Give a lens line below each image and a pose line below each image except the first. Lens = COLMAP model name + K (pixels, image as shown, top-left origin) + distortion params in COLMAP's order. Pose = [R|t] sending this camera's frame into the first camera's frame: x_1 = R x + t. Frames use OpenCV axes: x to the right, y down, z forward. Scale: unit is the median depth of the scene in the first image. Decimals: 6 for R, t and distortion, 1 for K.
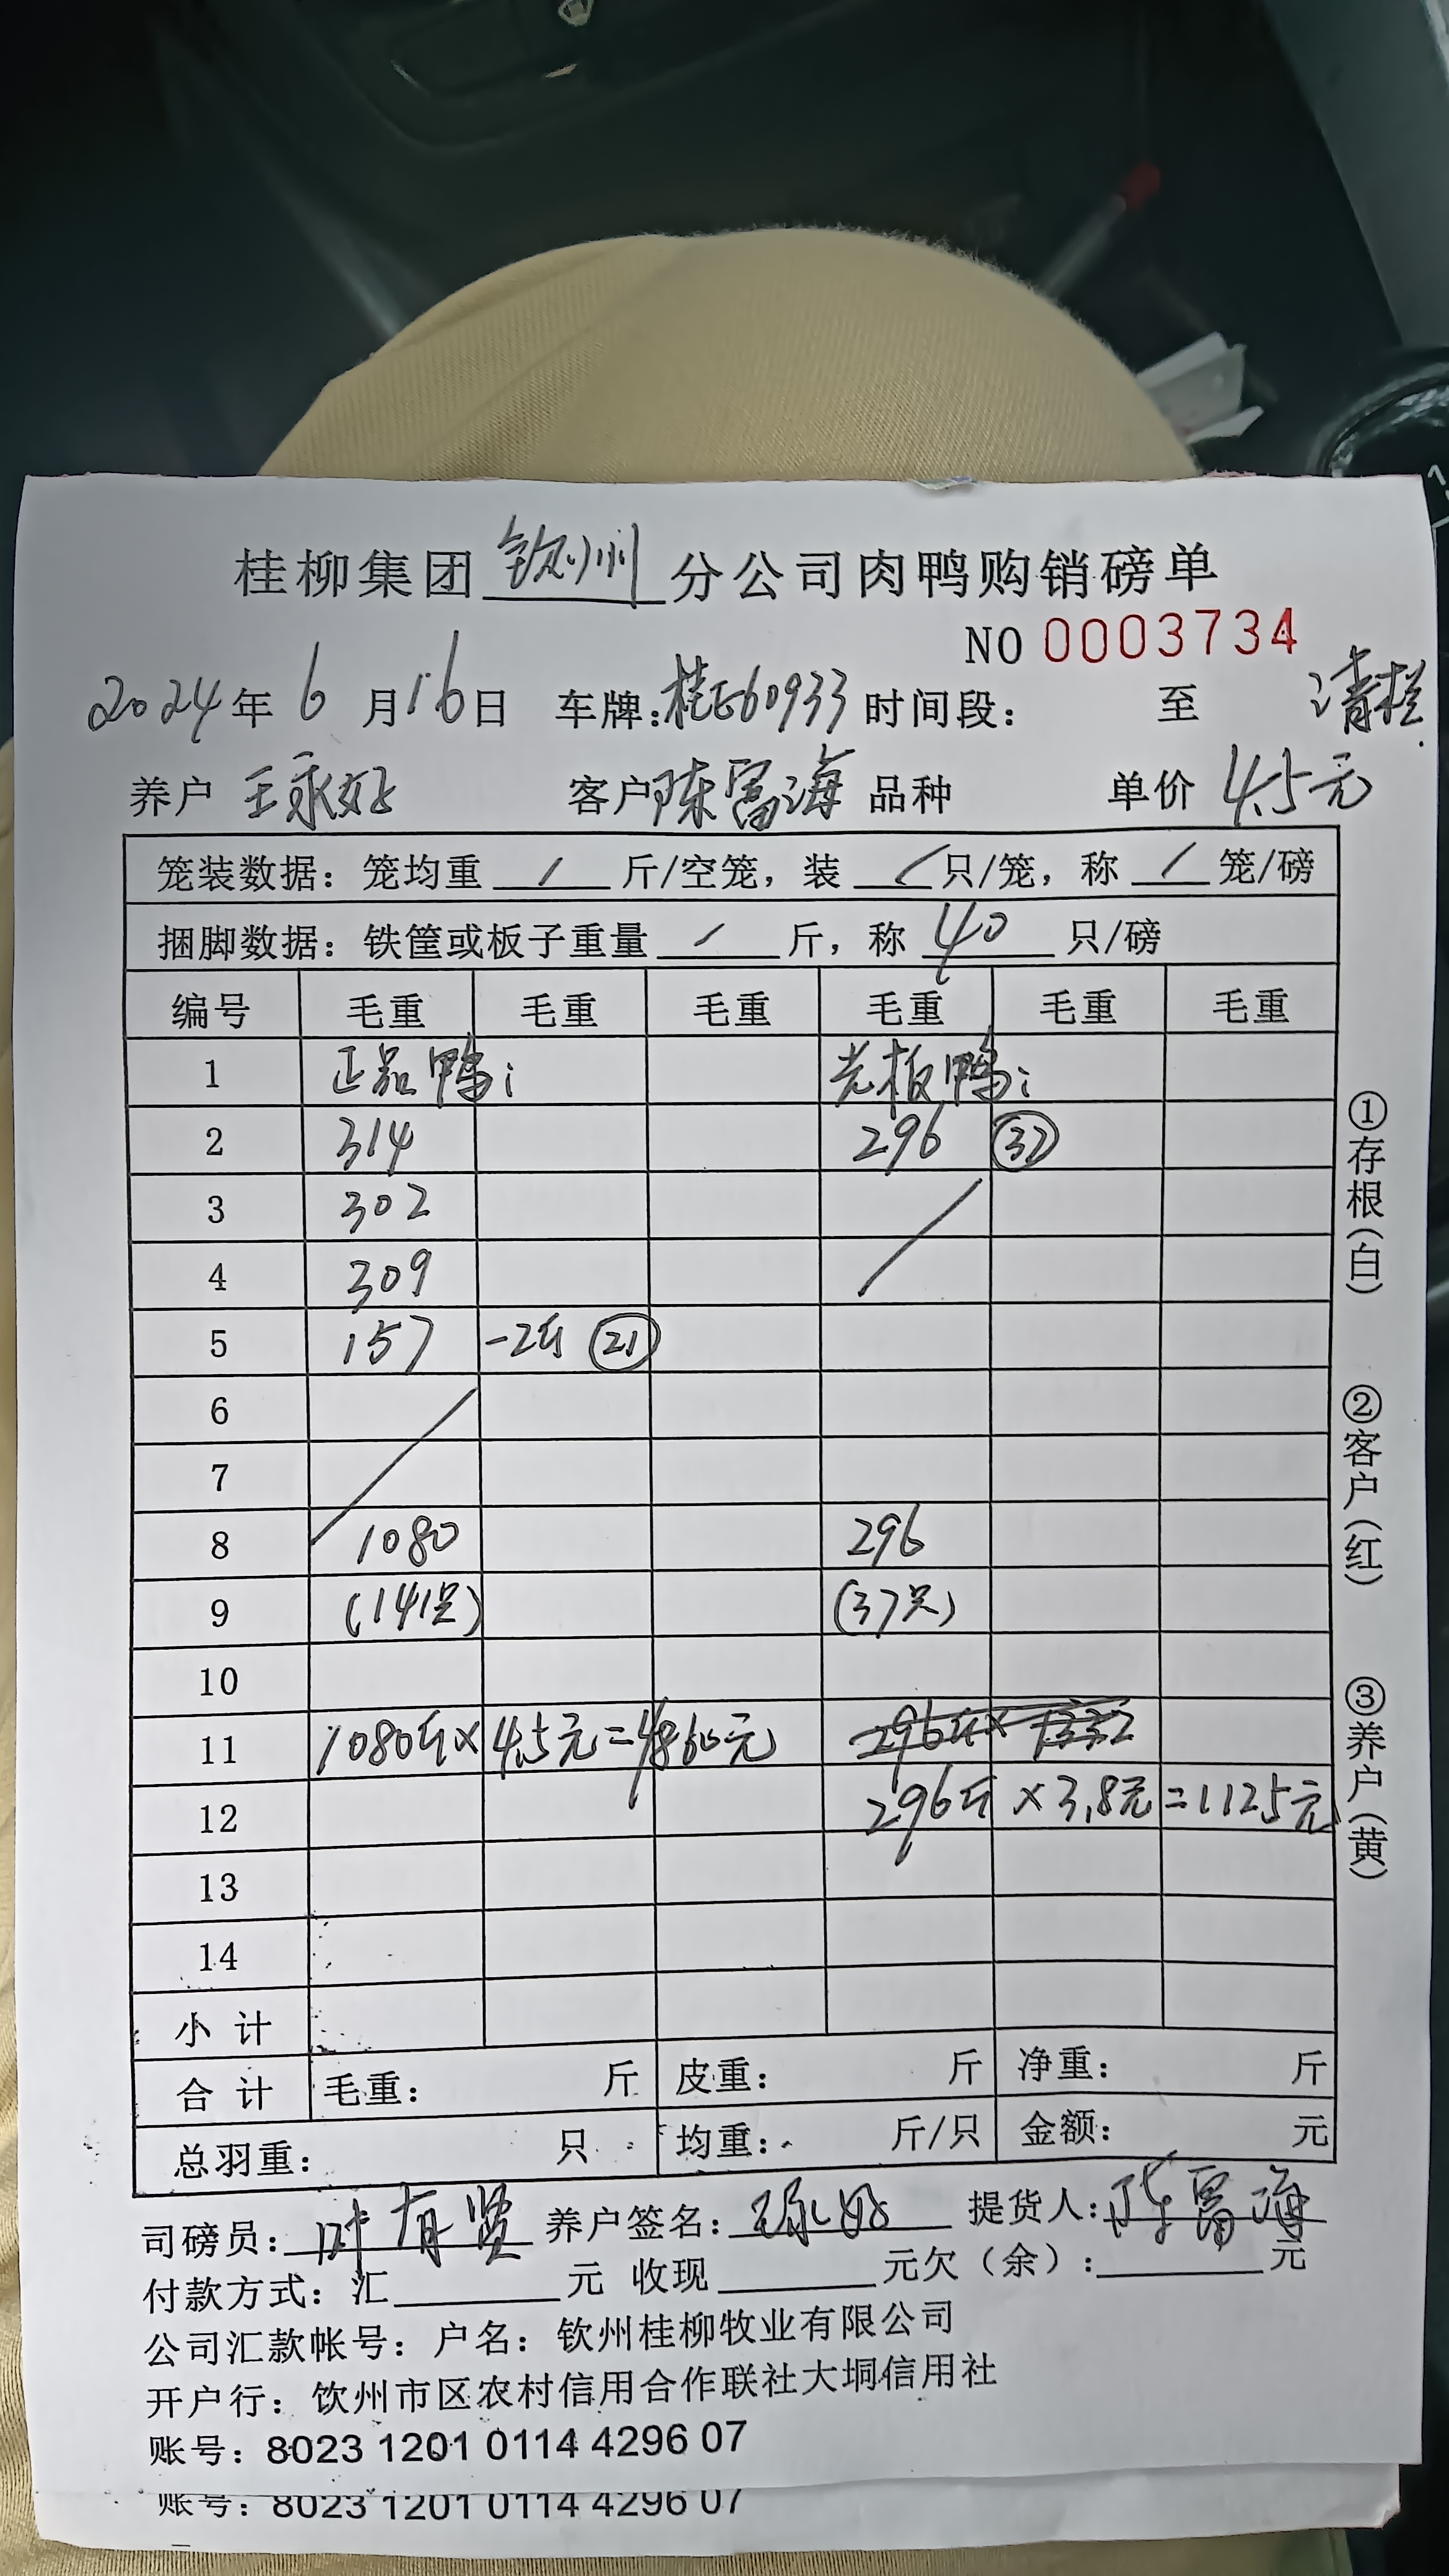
lens RADIAL K [[4447.4, 0, 592.2], [0, 4447.4, 1178.6], [0, 0, 1]] dist [0.385751, 0.025289]
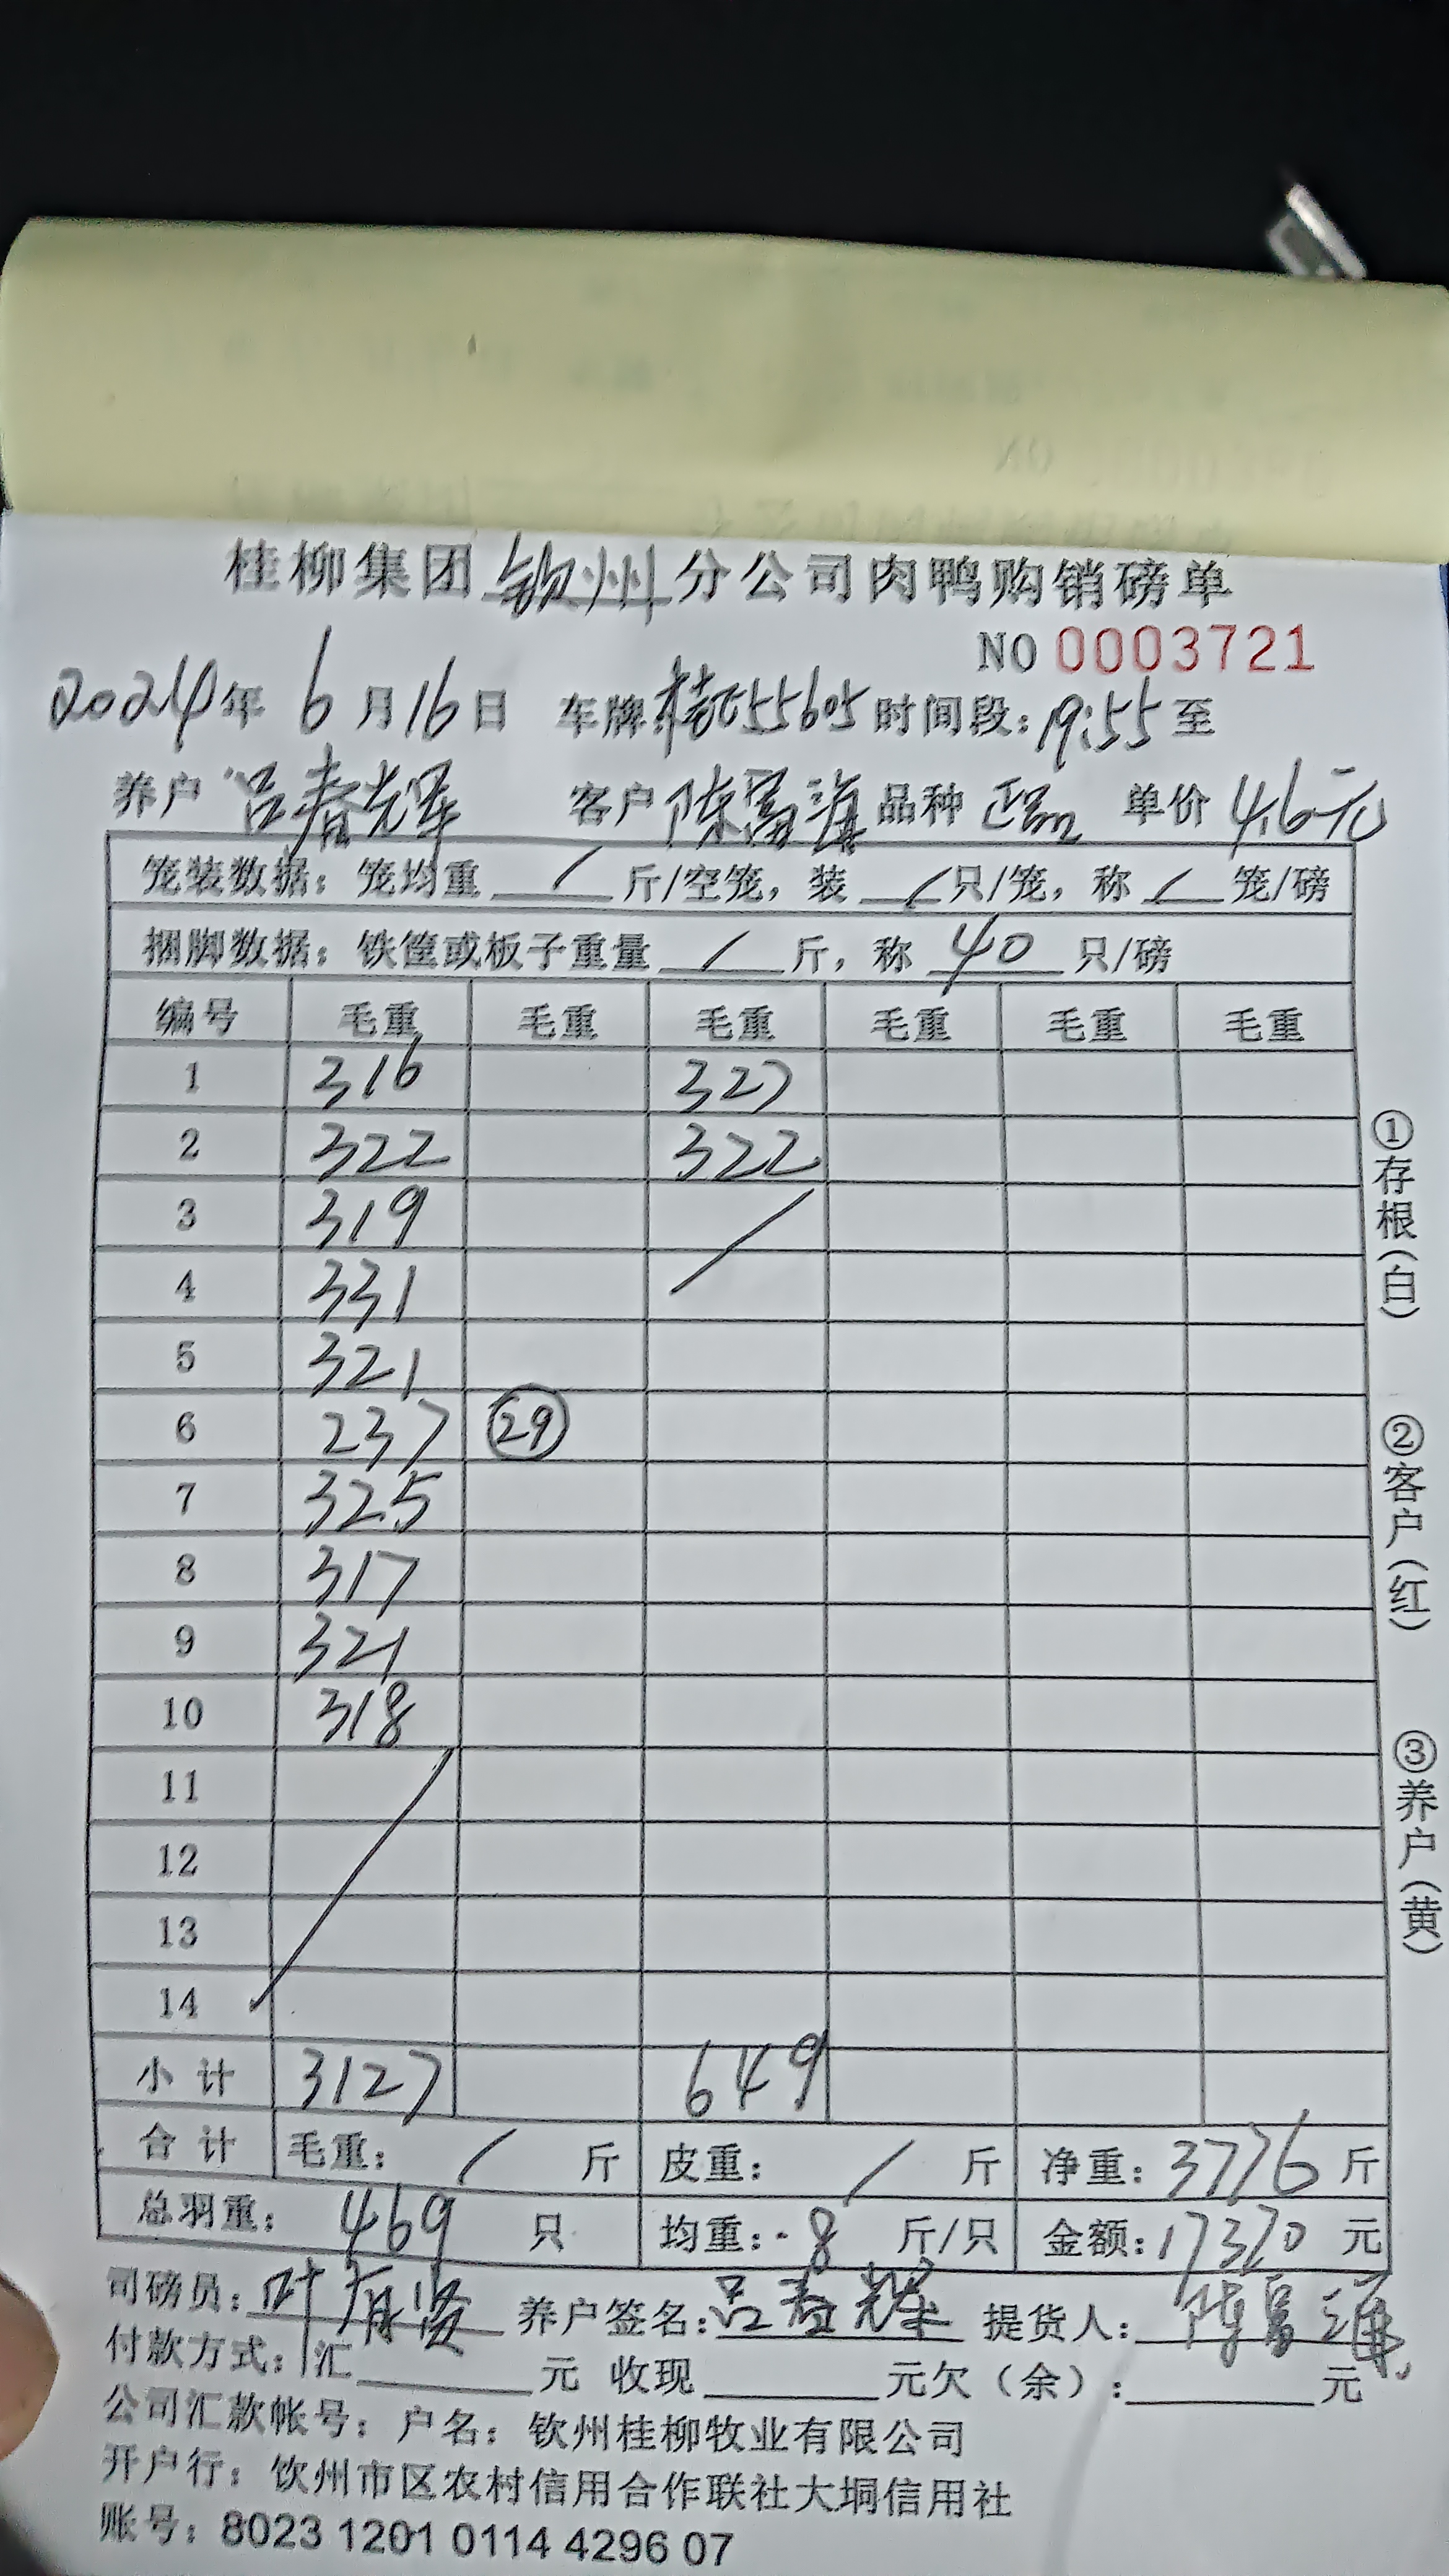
lens RADIAL K [[4151.3, 0, 609.0], [0, 4151.3, 1297.8], [0, 0, 1]] dist [0.353800, 0.048867]
pose [[0.999916, 0.012603, 0.003142, 0.002767], [-0.012665, 0.999703, 0.020798, 0.005738], [-0.002879, -0.020836, 0.999779, 0.132638]]
